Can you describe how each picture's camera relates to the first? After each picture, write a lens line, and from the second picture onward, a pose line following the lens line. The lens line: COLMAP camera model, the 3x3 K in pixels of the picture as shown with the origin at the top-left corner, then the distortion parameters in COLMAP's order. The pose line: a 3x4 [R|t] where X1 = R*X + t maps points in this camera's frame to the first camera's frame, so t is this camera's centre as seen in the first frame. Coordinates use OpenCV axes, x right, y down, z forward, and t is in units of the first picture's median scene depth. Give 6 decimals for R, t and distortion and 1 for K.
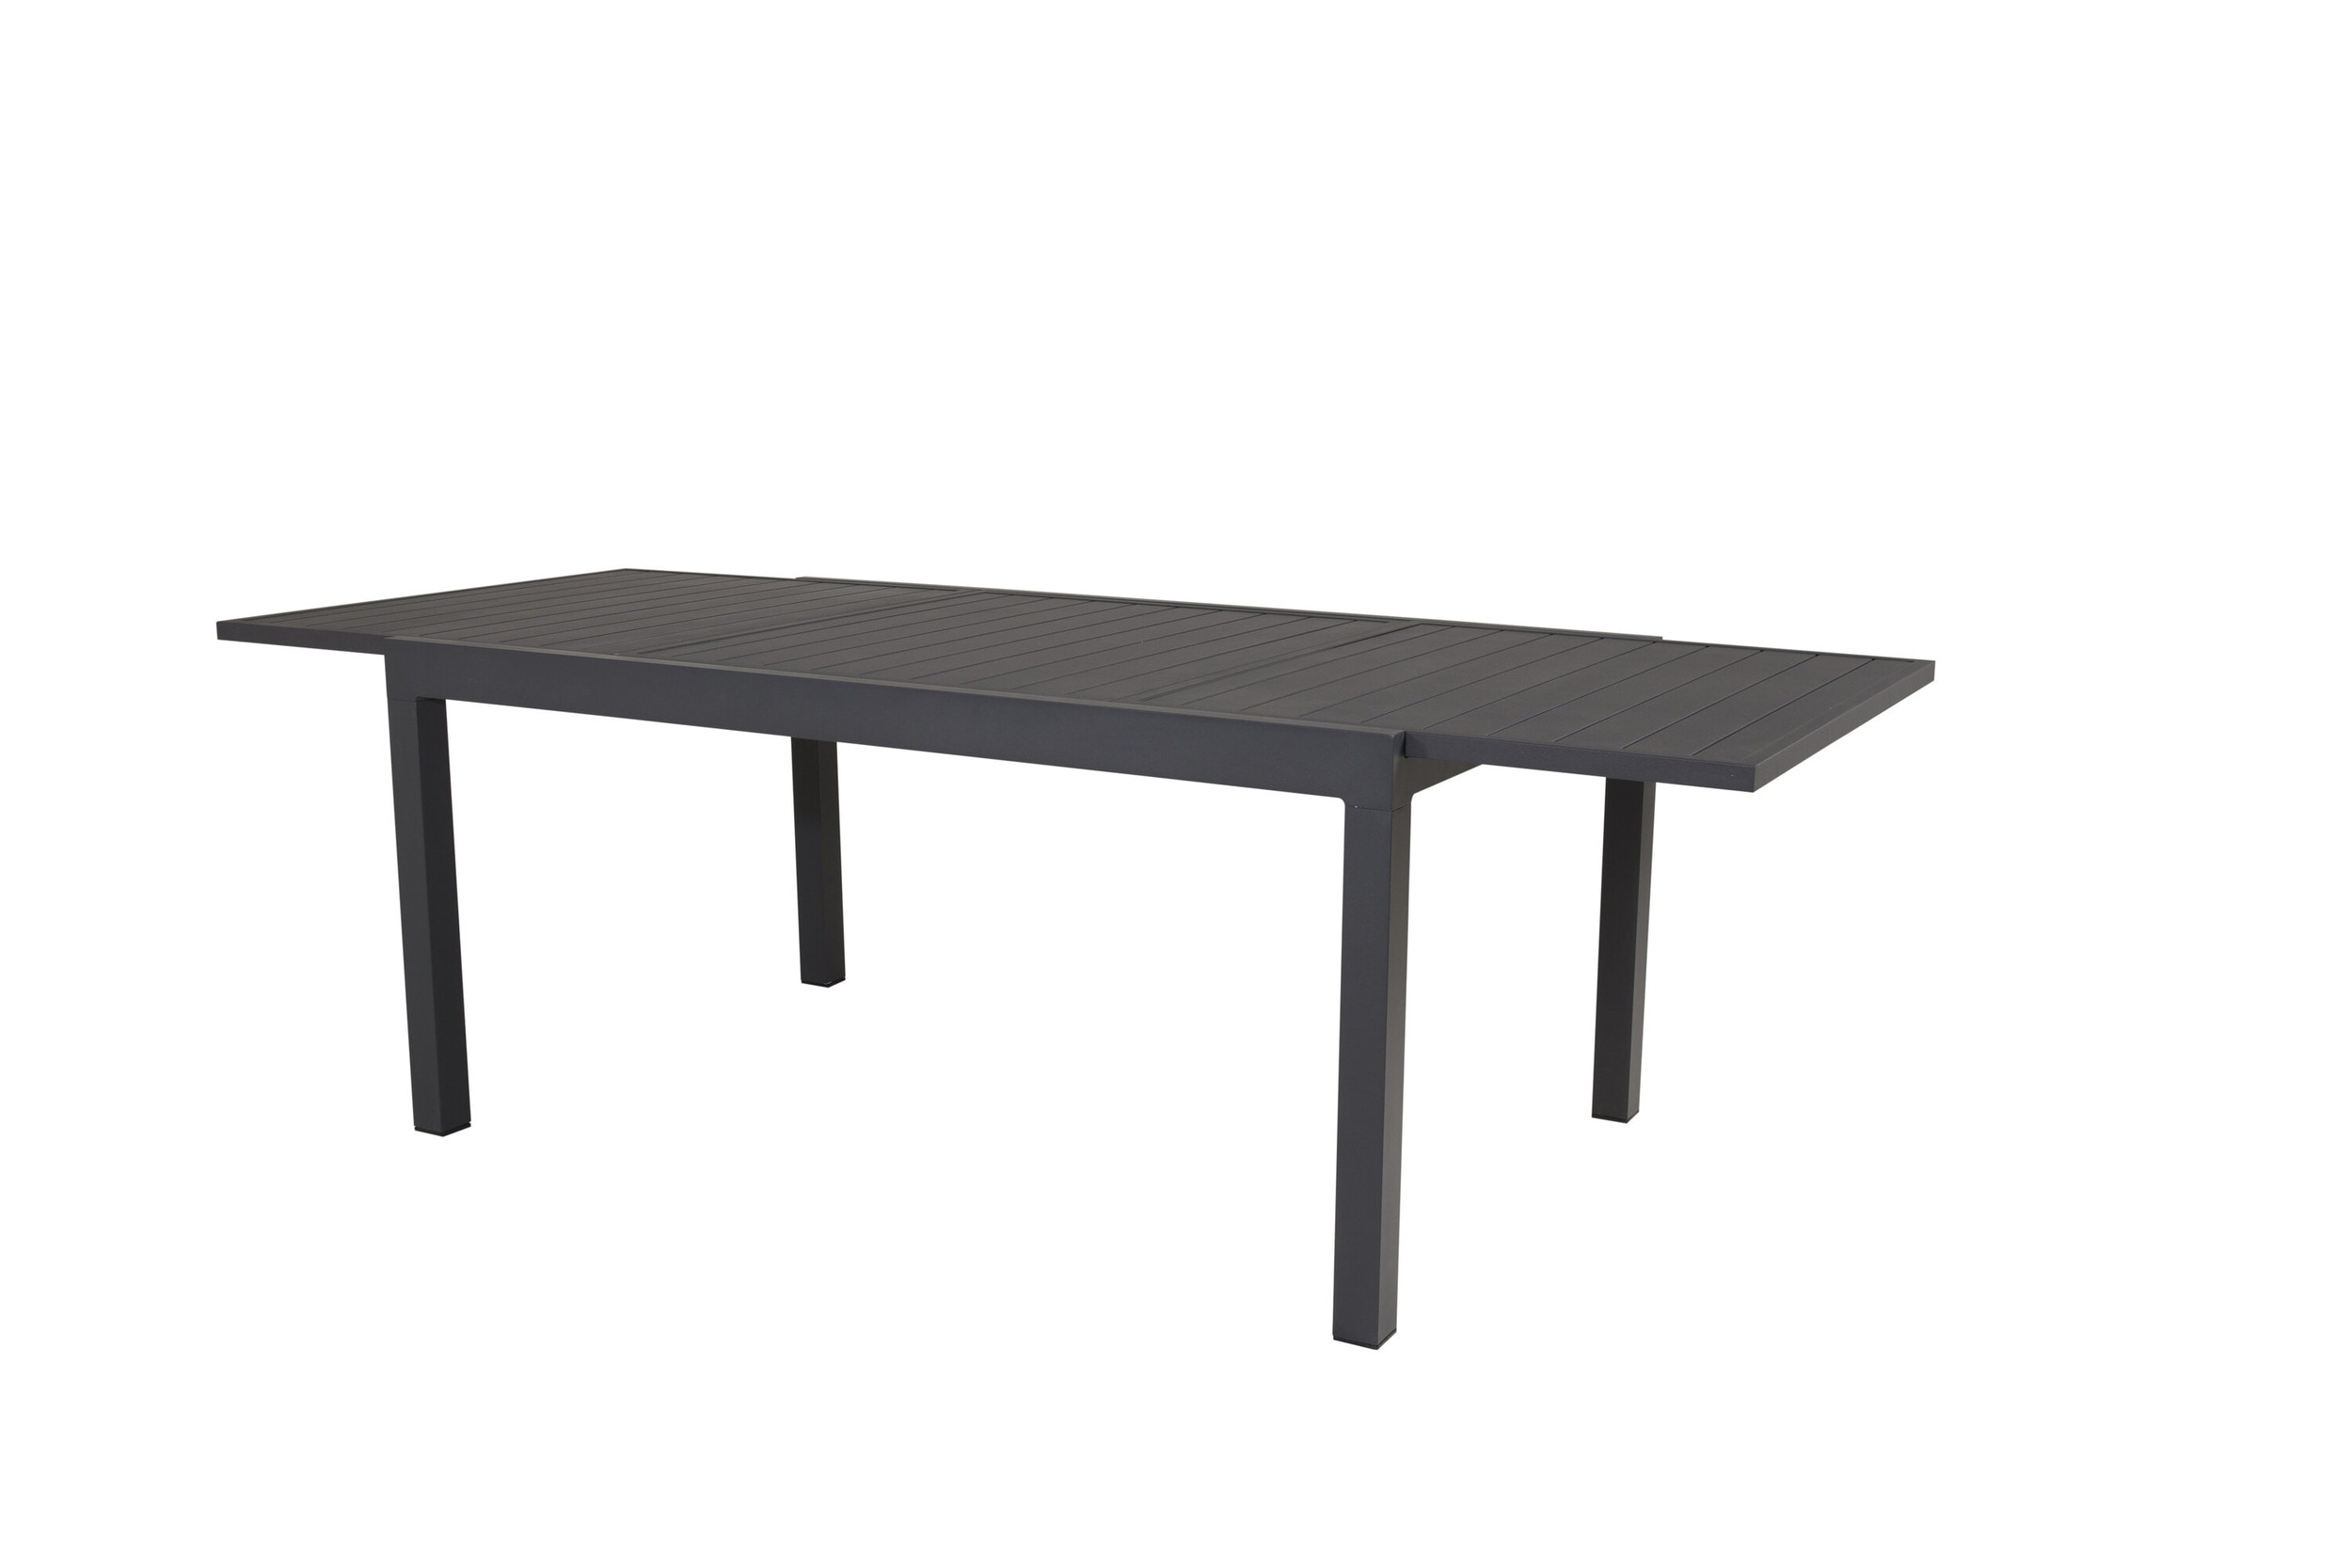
lens RADIAL K [[2414.1, 0, 1171.6], [0, 2414.1, 780.6], [0, 0, 1]] dist [0.019748, 0.000000]
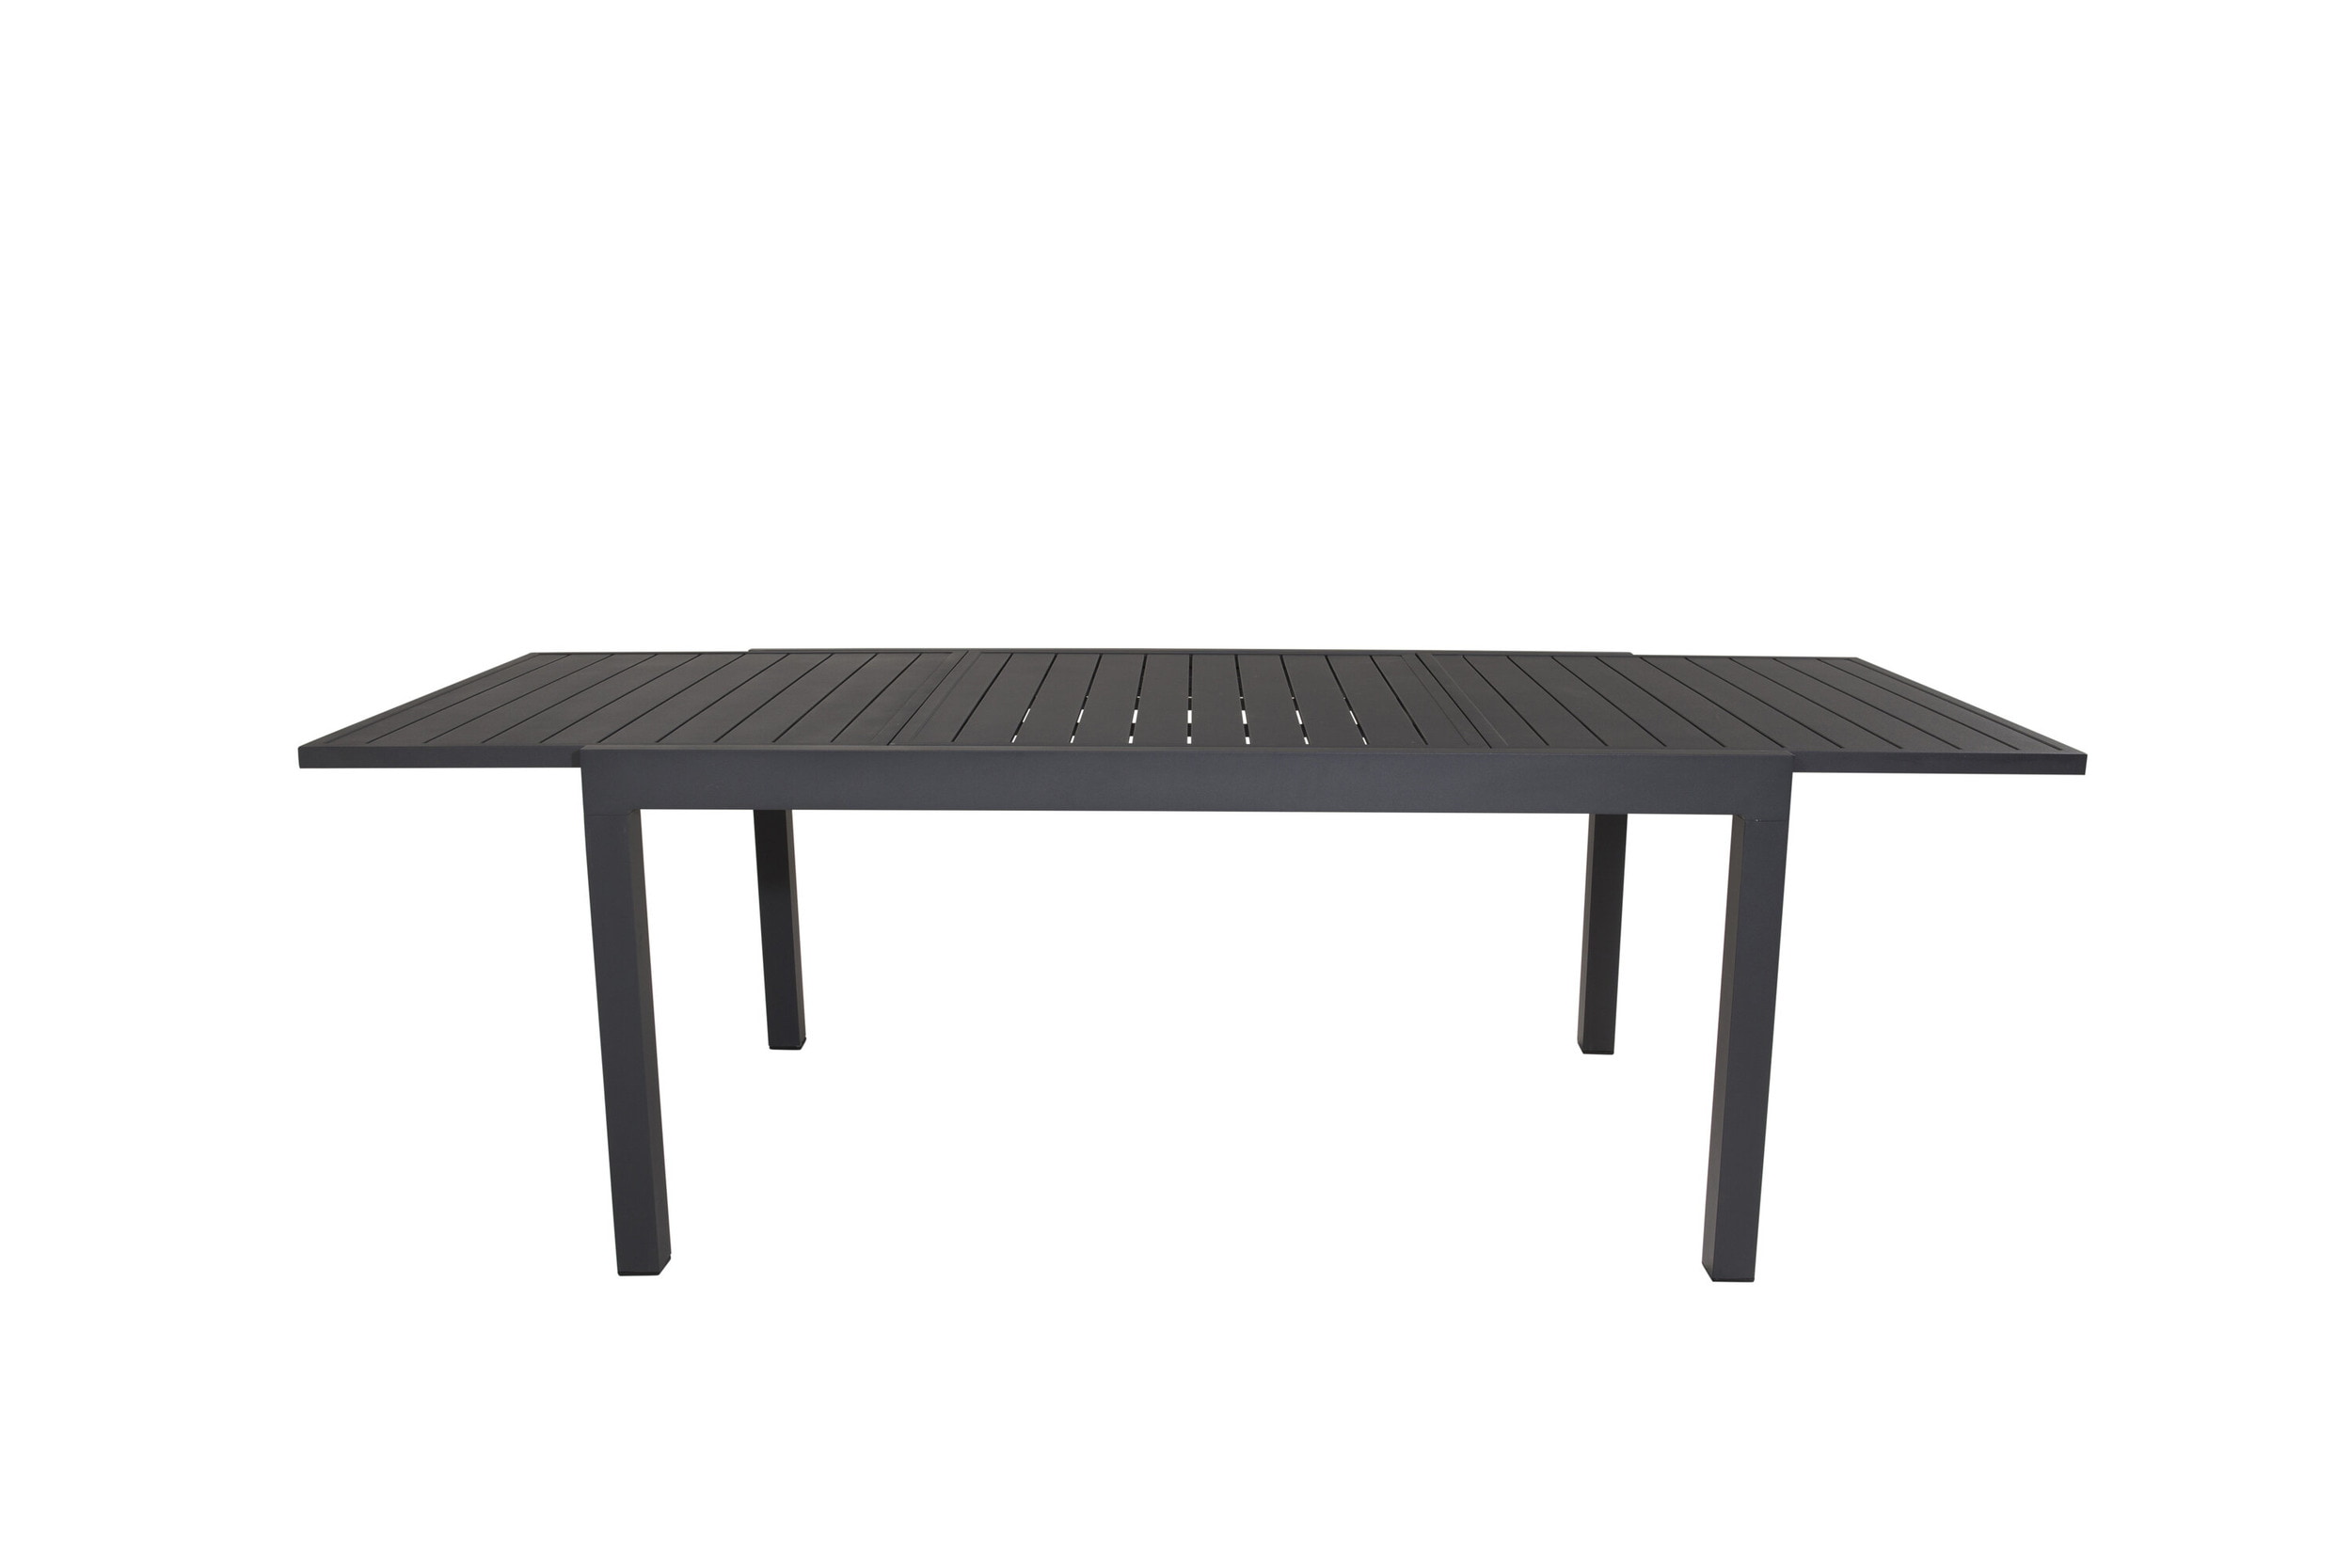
lens RADIAL K [[1944.5, 0, 1085.1], [0, 1944.5, 808.0], [0, 0, 1]] dist [-0.011161, 0.002623]
pose [[0.879534, -0.103872, 0.464360, -0.493815], [0.092270, 0.994590, 0.047711, -0.053587], [-0.466804, 0.000883, 0.884360, 0.271196]]
